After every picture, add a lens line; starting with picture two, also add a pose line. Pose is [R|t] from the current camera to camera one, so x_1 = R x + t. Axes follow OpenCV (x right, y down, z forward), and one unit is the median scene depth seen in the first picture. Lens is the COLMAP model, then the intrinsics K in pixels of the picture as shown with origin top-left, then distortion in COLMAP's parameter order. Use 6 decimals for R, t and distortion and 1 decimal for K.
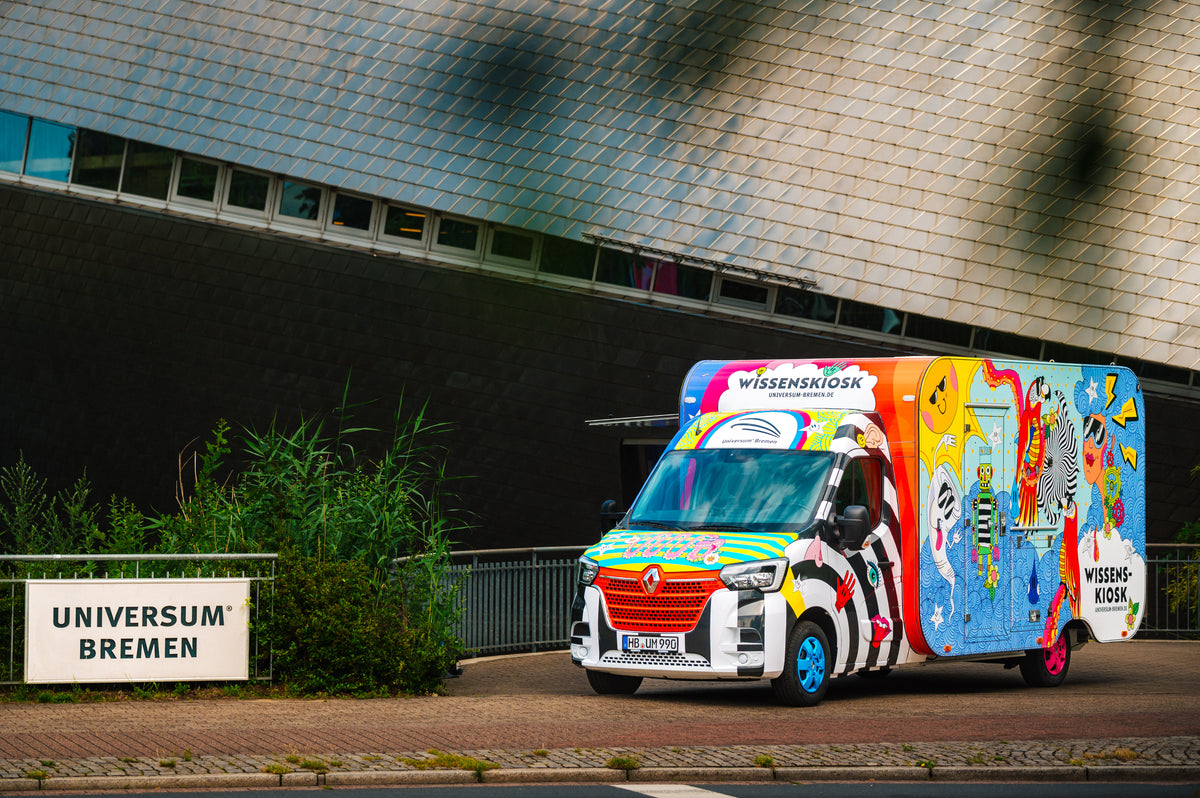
lens RADIAL K [[3476.4, 0, 597.2], [0, 3476.4, 338.6], [0, 0, 1]] dist [0.787628, -10.597134]
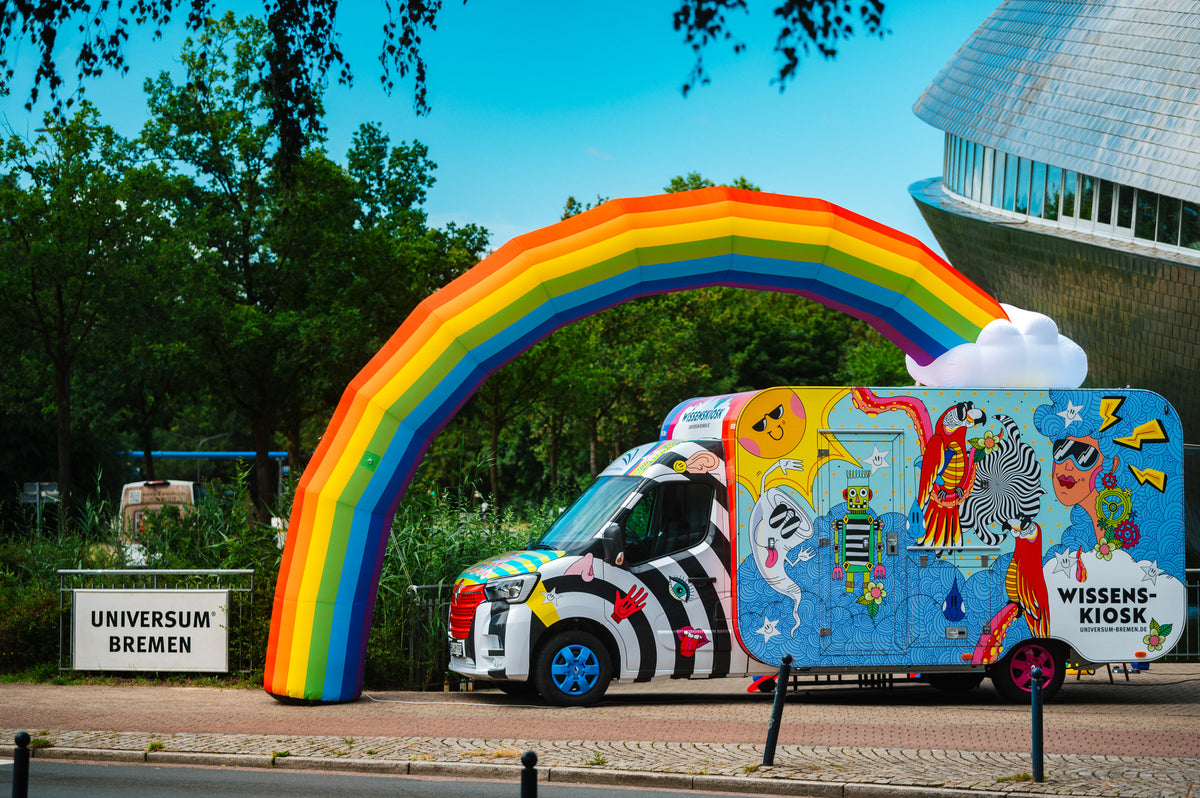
lens RADIAL K [[2990.7, 0, 626.7], [0, 2990.7, 368.6], [0, 0, 1]] dist [0.498911, -5.741563]
pose [[0.757038, -0.043546, -0.651918, 0.658275], [0.032251, 0.999051, -0.029283, 0.024857], [0.652574, 0.001144, 0.757724, 0.274037]]
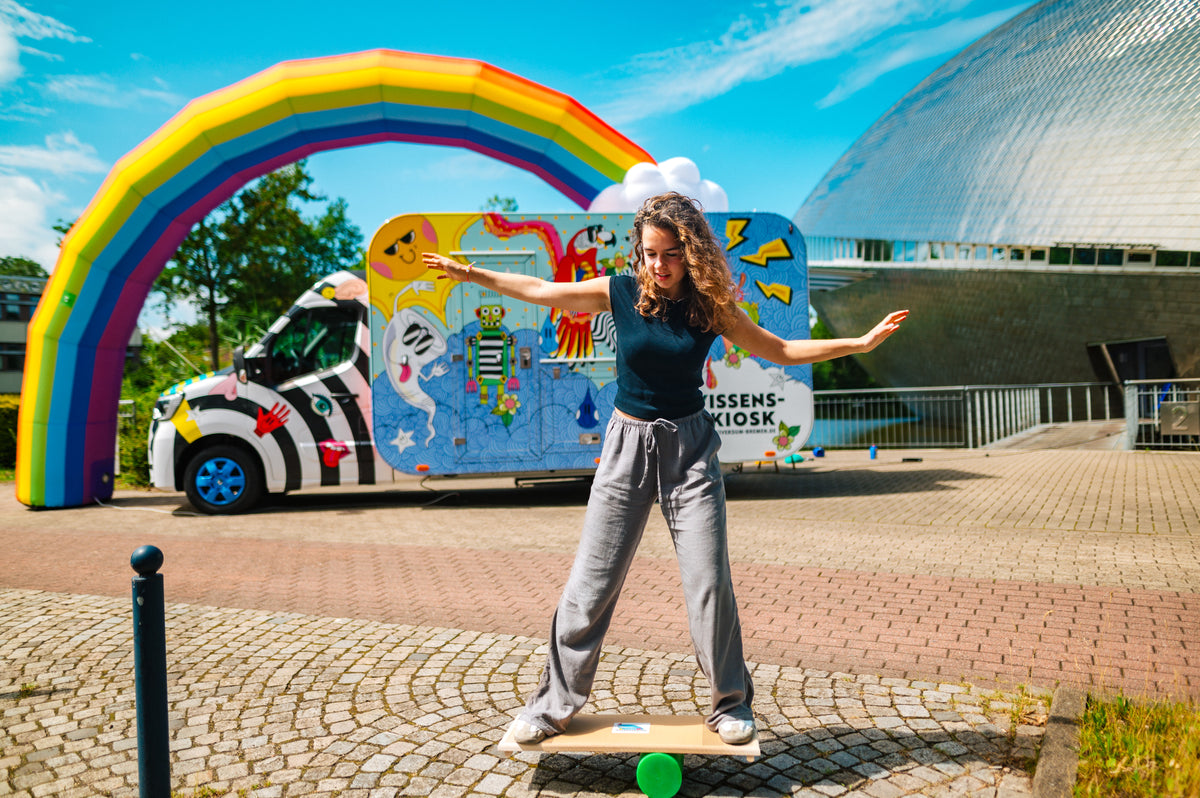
lens RADIAL K [[842.8, 0, 599.1], [0, 842.8, 376.1], [0, 0, 1]] dist [0.001741, 0.001145]
pose [[0.644696, -0.049131, -0.762859, 0.344017], [0.061369, 0.998038, -0.012415, 0.064943], [0.761972, -0.038812, 0.646446, 0.863250]]
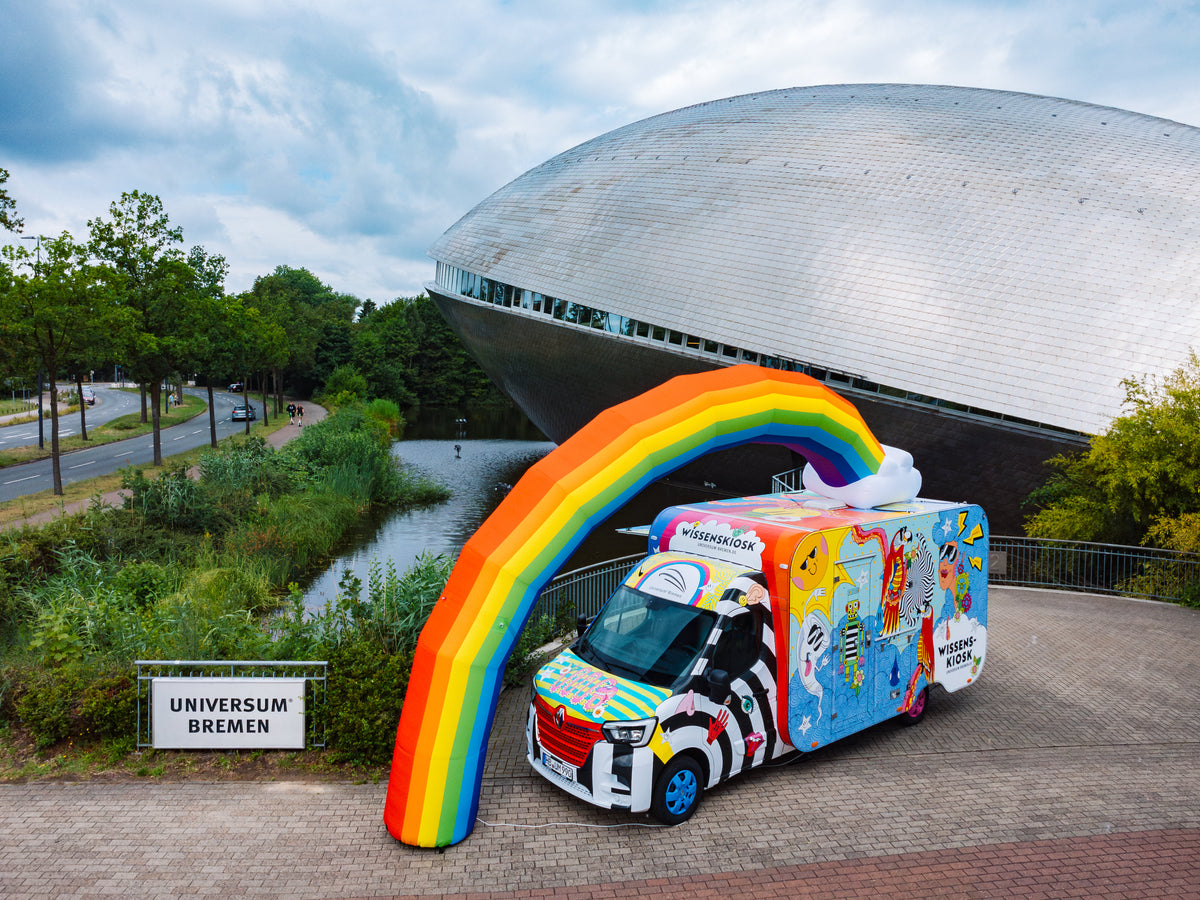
lens RADIAL K [[880.7, 0, 604.8], [0, 880.7, 395.9], [0, 0, 1]] dist [0.004041, 0.005666]
pose [[0.954411, 0.011583, -0.298271, 0.121777], [0.006273, 0.998248, 0.058841, -0.067178], [0.298430, -0.058029, 0.952666, 0.653493]]
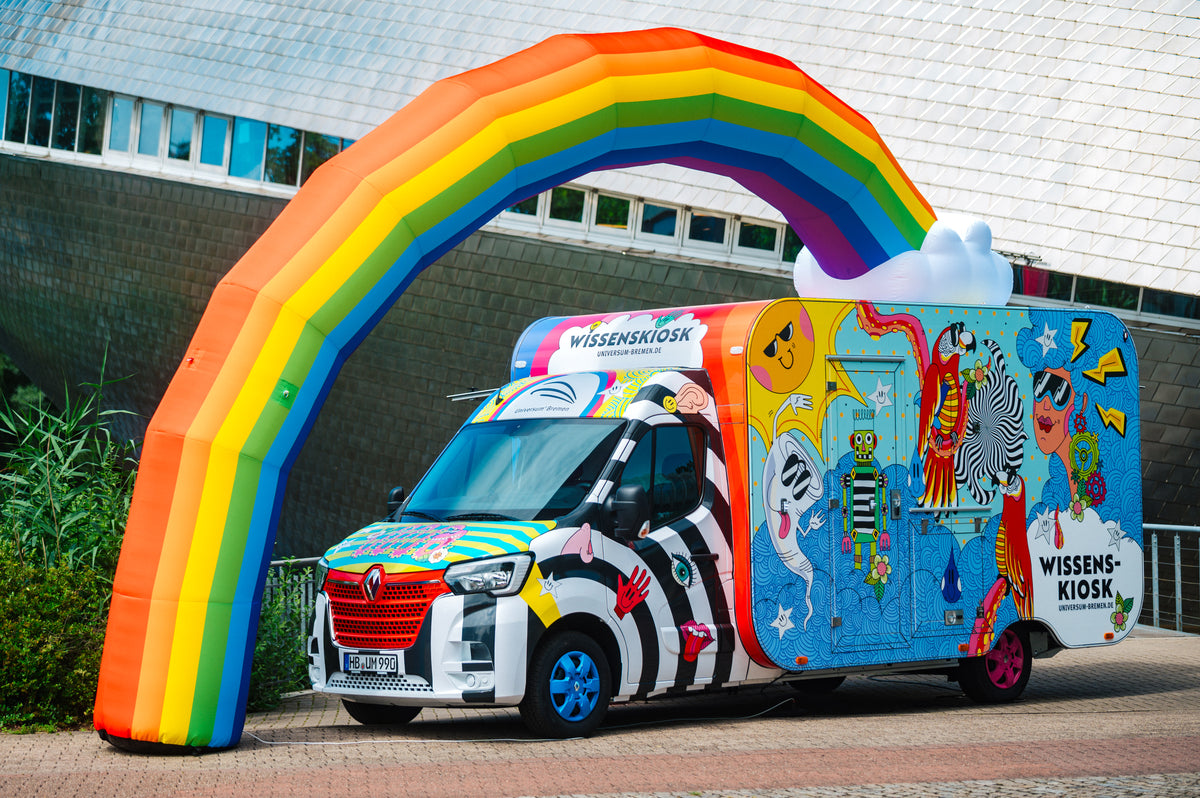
lens RADIAL K [[2990.7, 0, 626.7], [0, 2990.7, 368.6], [0, 0, 1]] dist [0.498911, -5.741563]
pose [[0.978402, -0.030765, -0.204410, 0.201928], [0.030513, 0.999525, -0.004384, 0.023189], [0.204447, -0.001947, 0.978876, 0.317323]]
